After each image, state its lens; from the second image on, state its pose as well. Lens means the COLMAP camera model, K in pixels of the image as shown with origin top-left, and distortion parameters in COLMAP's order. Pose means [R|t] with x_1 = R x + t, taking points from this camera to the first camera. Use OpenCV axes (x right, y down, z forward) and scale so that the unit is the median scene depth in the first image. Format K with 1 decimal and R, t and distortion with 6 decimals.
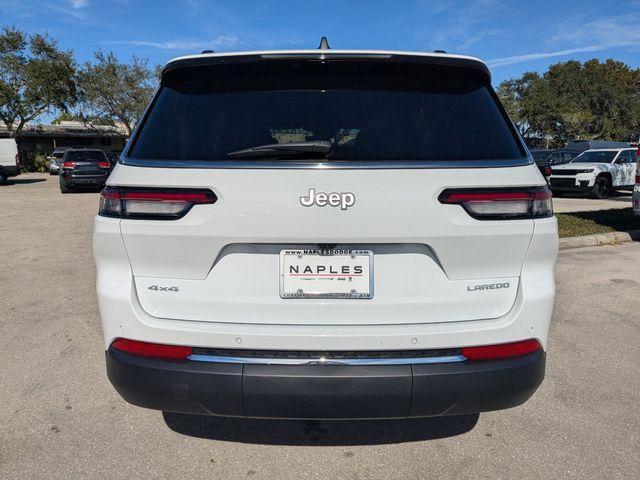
lens RADIAL K [[547.2, 0, 320.0], [0, 547.2, 240.0], [0, 0, 1]] dist [-0.002875, -0.006584]
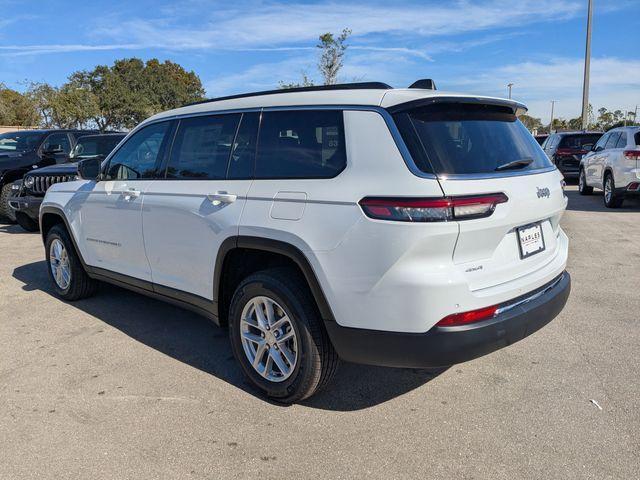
lens RADIAL K [[547.2, 0, 320.0], [0, 547.2, 240.0], [0, 0, 1]] dist [-0.002875, -0.006584]
pose [[0.653063, -0.145094, 0.743274, -0.185256], [0.130875, 0.988330, 0.077941, -0.016600], [-0.745909, 0.046376, 0.664431, 0.046711]]
